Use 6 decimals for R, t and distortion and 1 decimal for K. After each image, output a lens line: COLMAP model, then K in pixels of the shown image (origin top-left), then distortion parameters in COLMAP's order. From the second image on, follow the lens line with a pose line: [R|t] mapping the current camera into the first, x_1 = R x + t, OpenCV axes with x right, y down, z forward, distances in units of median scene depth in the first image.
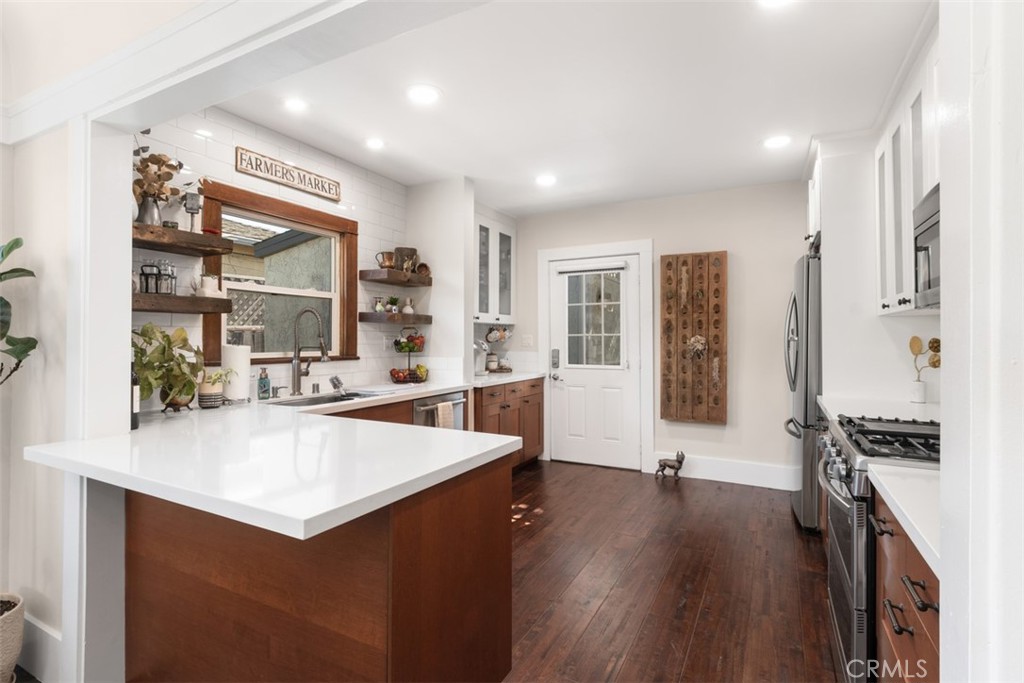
lens RADIAL K [[476.8, 0, 512.0], [0, 476.8, 341.5], [0, 0, 1]] dist [-0.001696, -0.000208]
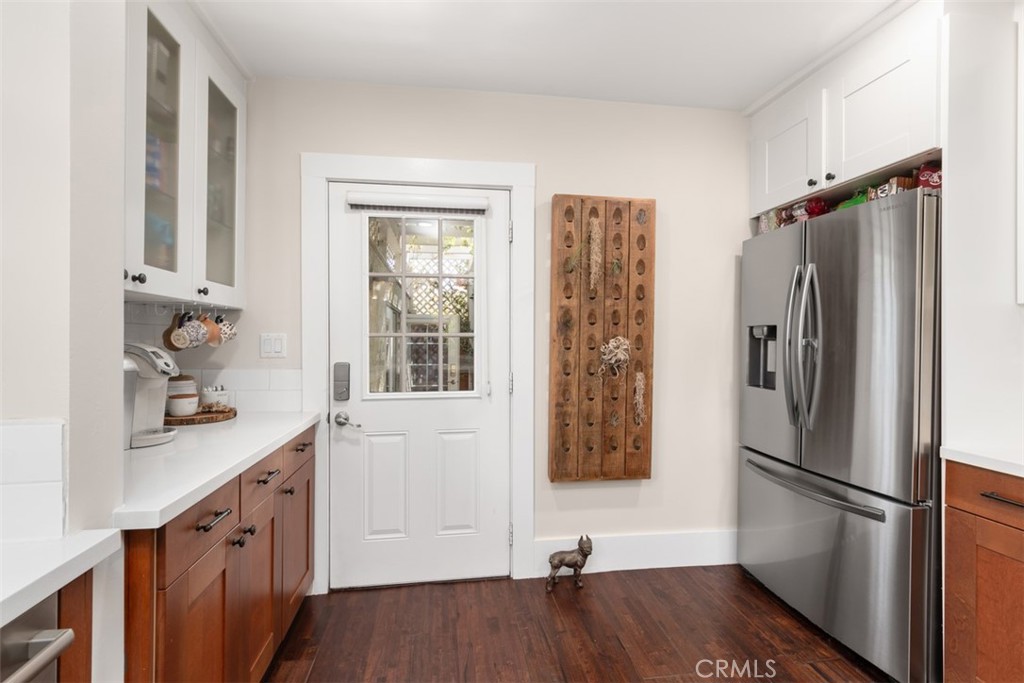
lens RADIAL K [[449.3, 0, 502.0], [0, 449.3, 339.8], [0, 0, 1]] dist [-0.002268, -0.000298]
pose [[0.814202, 0.003635, 0.580570, -0.047750], [0.001970, 0.999957, -0.009023, -0.003137], [-0.580578, 0.008490, 0.814160, 0.600389]]
